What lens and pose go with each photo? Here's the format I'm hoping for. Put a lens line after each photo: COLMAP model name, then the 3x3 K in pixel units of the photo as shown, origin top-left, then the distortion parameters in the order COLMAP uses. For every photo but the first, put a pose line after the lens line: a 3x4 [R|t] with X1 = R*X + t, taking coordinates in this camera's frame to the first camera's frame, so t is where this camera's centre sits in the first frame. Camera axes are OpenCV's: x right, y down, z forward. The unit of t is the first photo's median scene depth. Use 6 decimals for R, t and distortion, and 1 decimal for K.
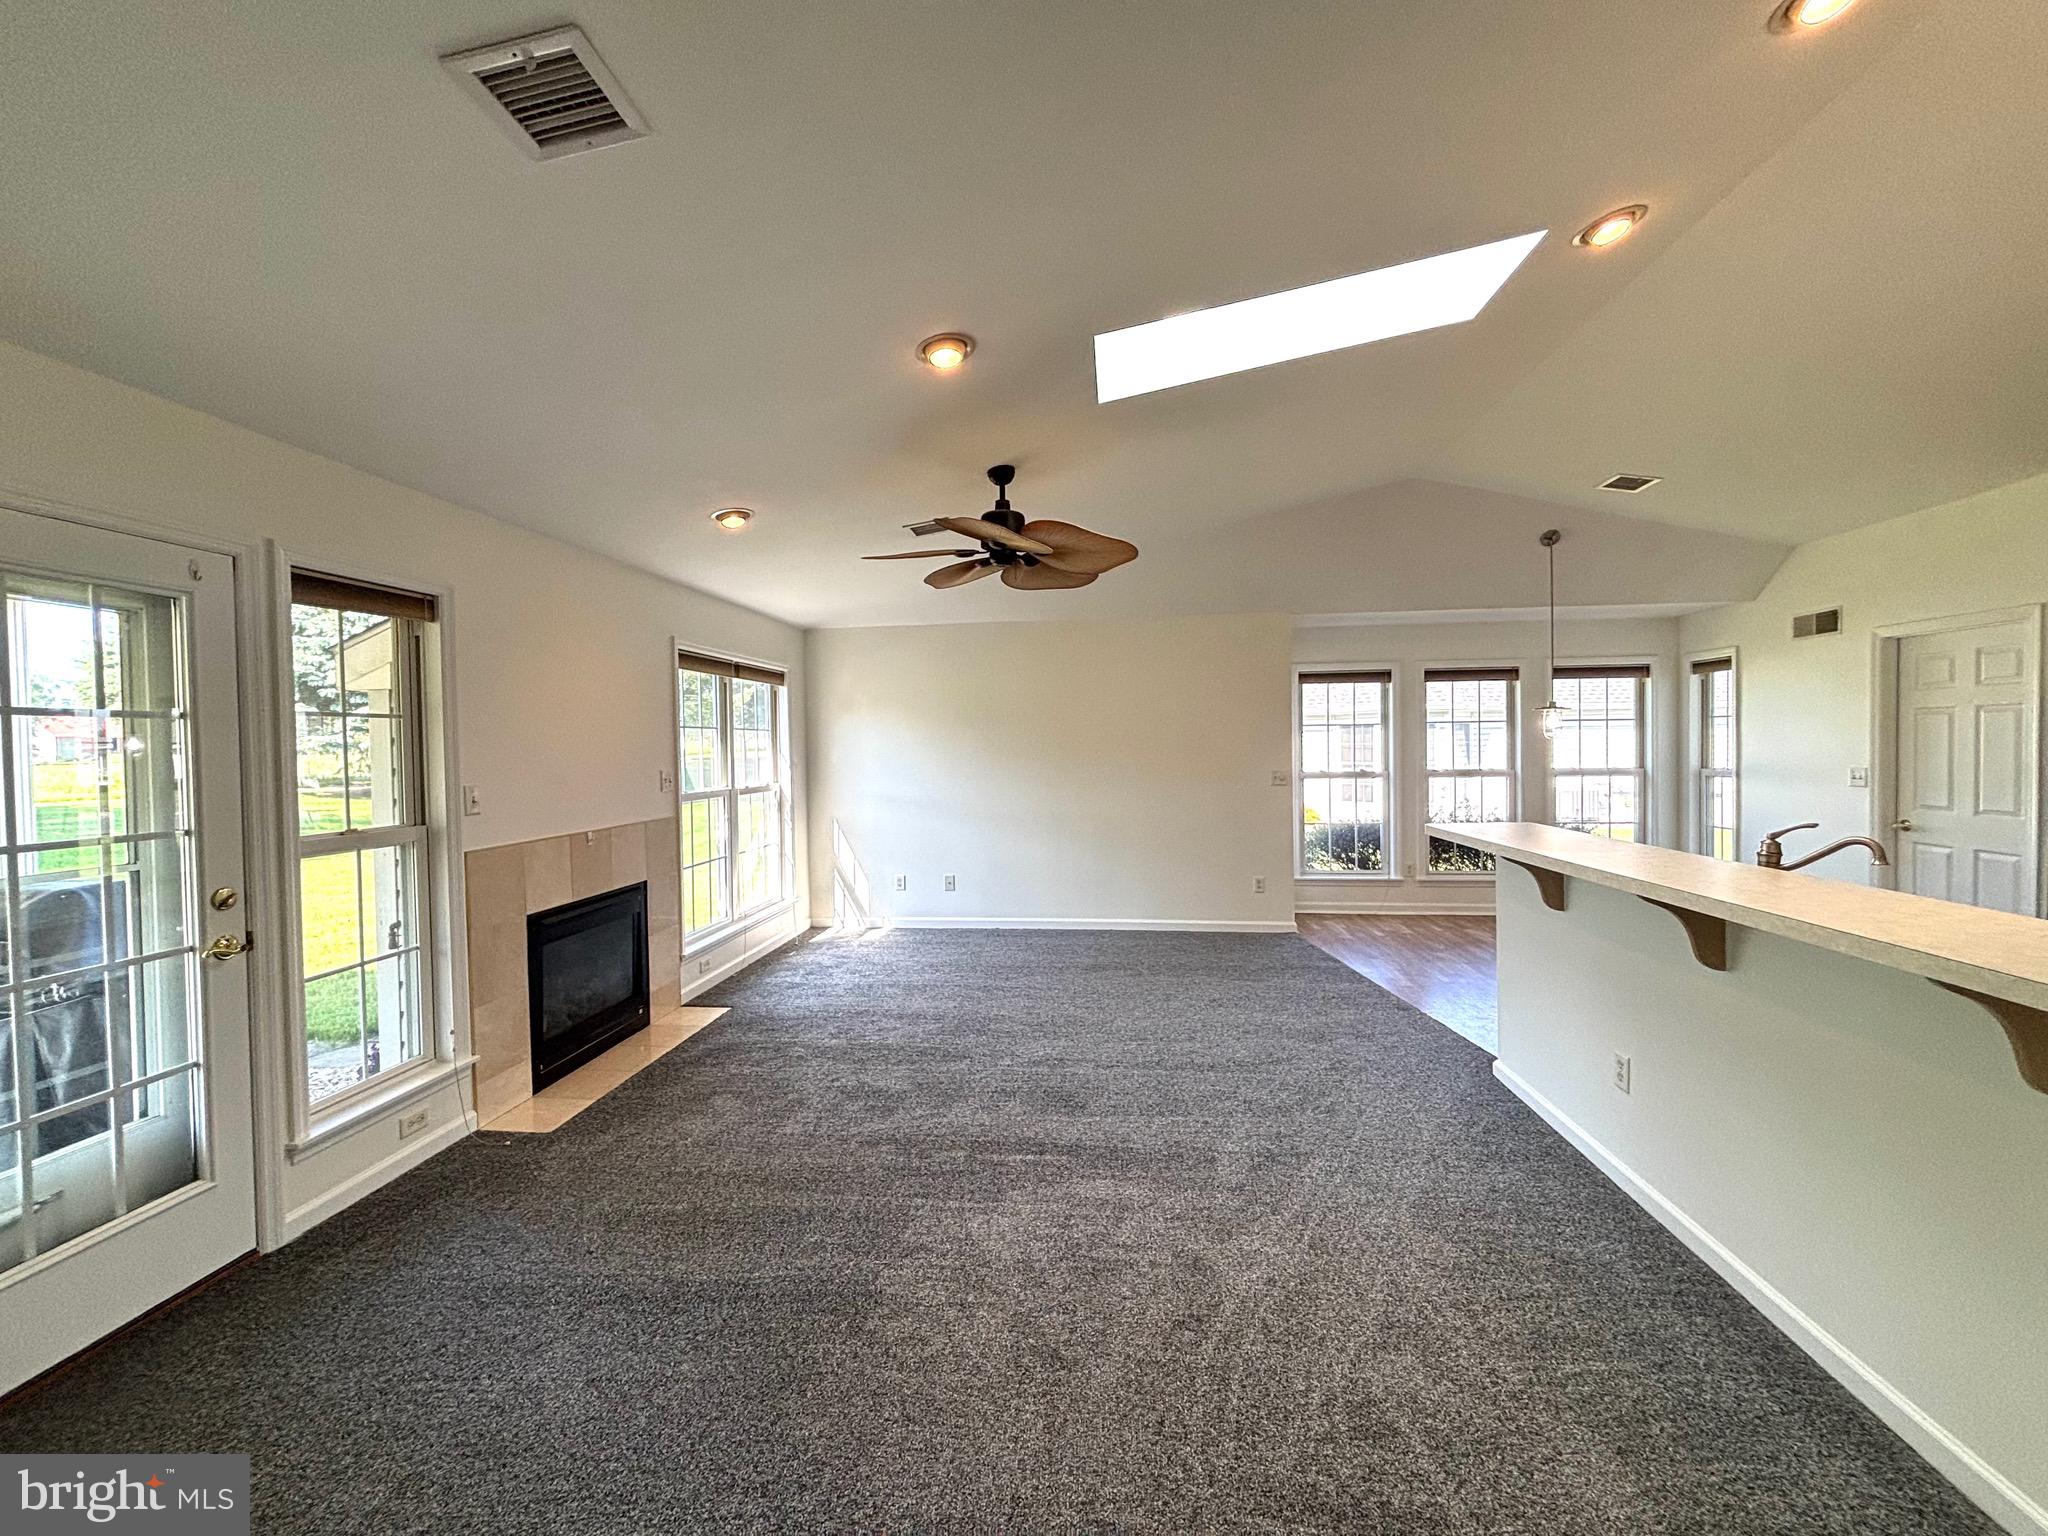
lens RADIAL K [[830.3, 0, 1025.0], [0, 830.3, 763.7], [0, 0, 1]] dist [0.003497, -0.000822]
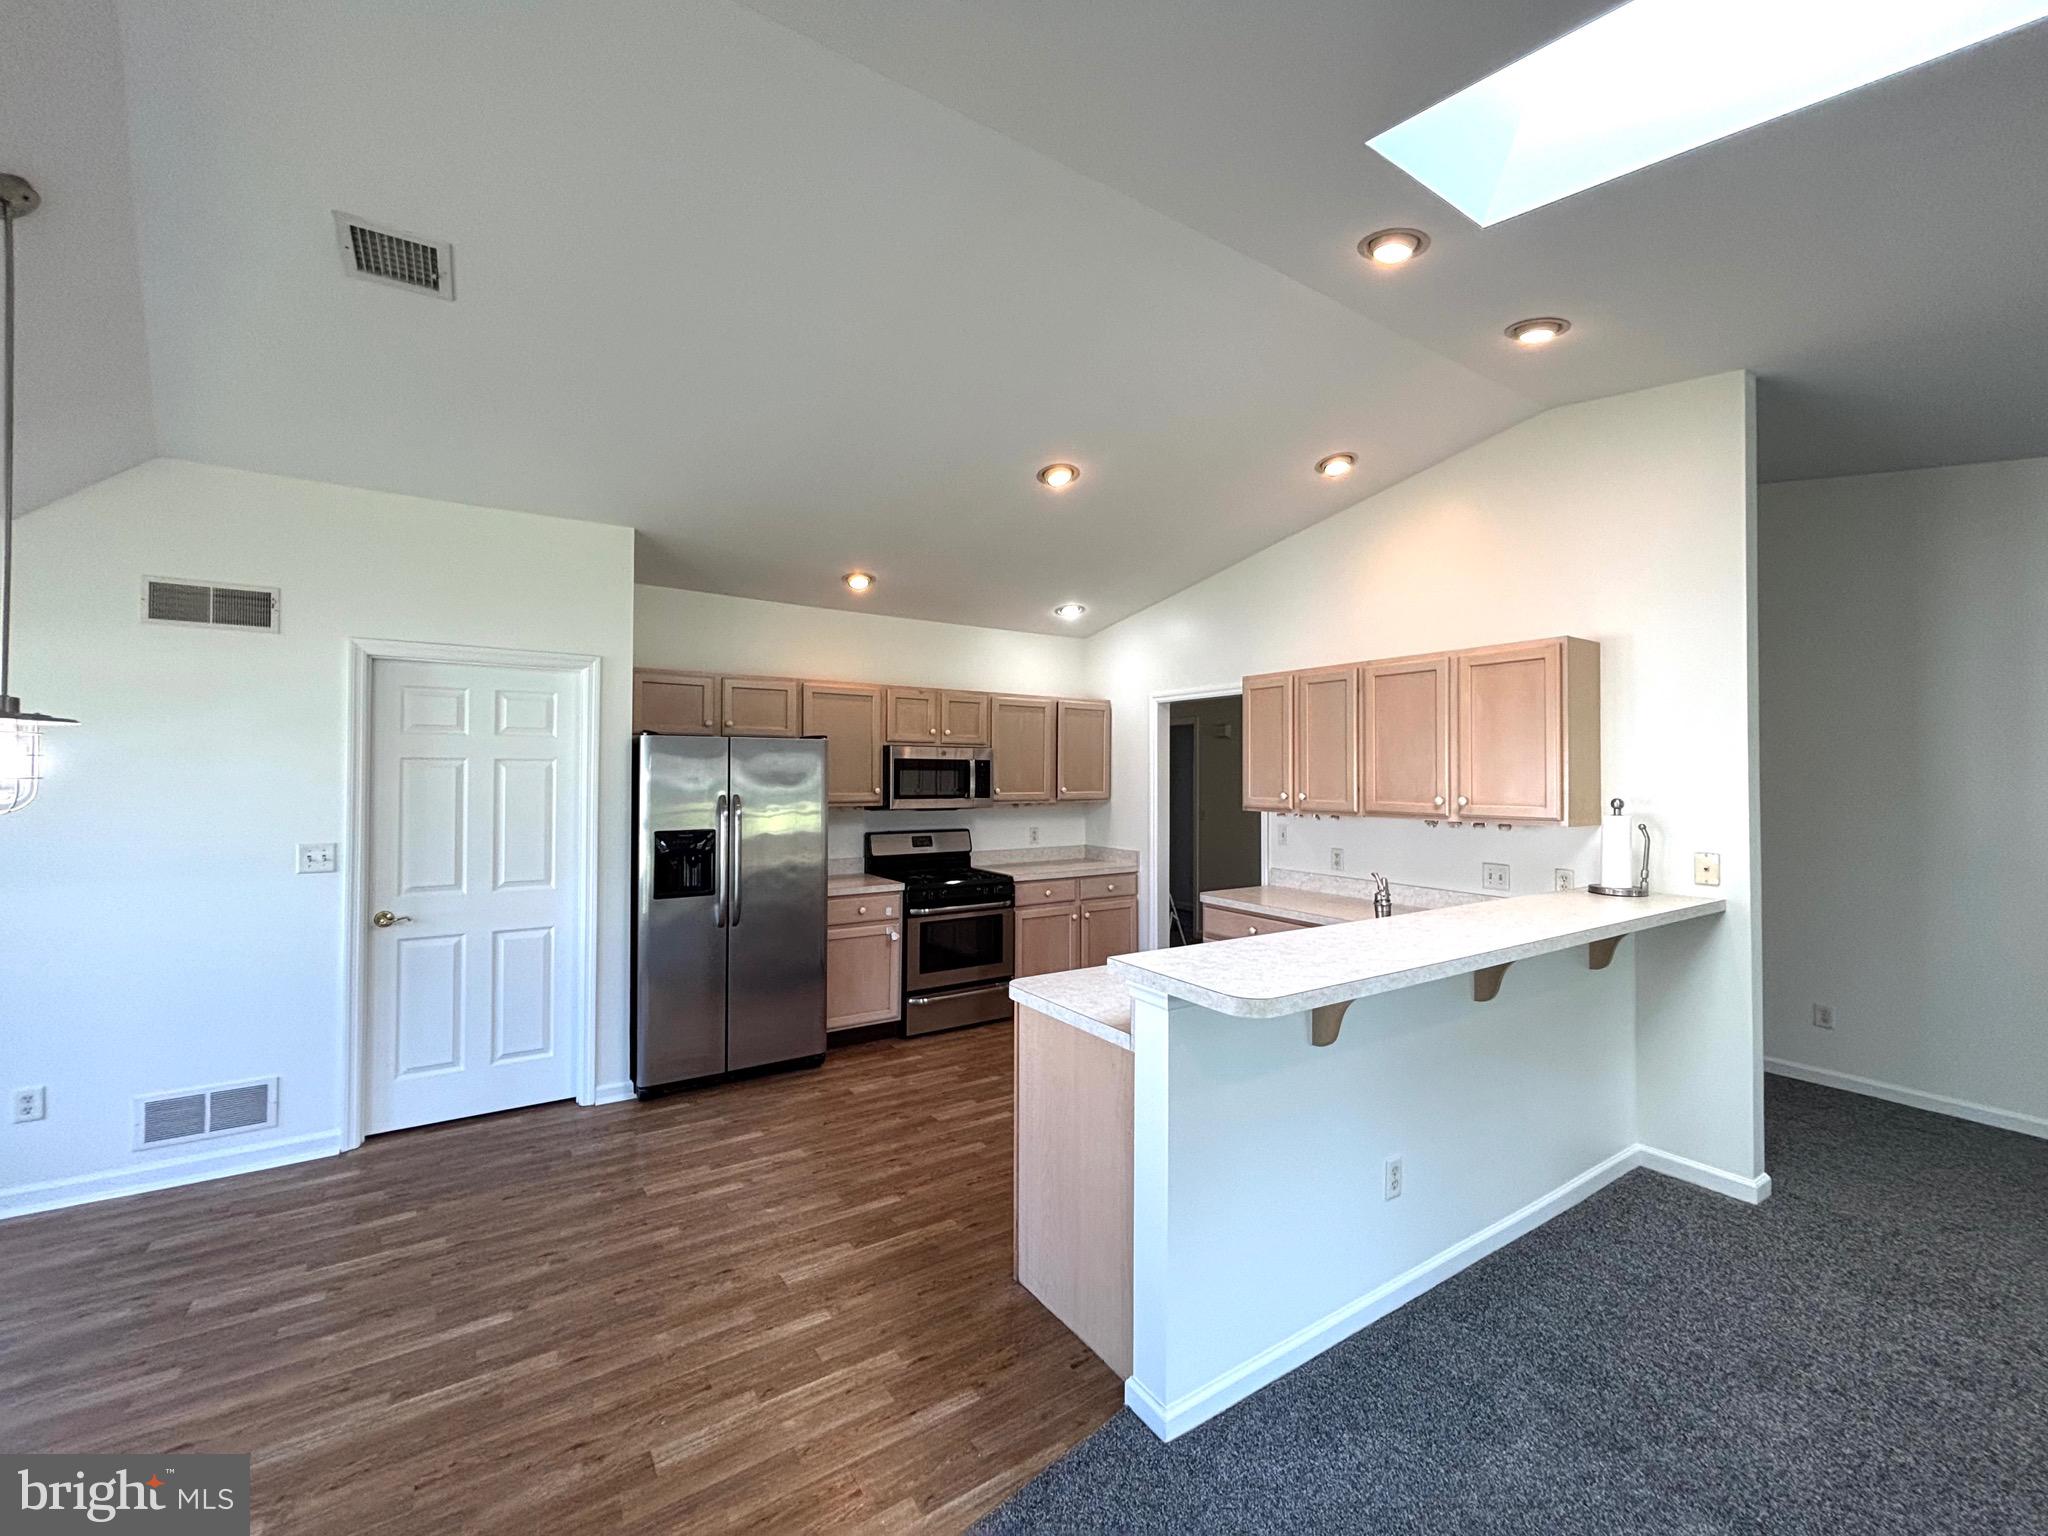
lens RADIAL K [[827.6, 0, 1026.8], [0, 827.6, 762.3], [0, 0, 1]] dist [0.000610, 0.000191]
pose [[-0.638020, 0.020614, 0.769744, 0.162122], [0.020437, 0.999743, -0.009834, -0.047004], [-0.769748, 0.009457, -0.638277, 1.119499]]
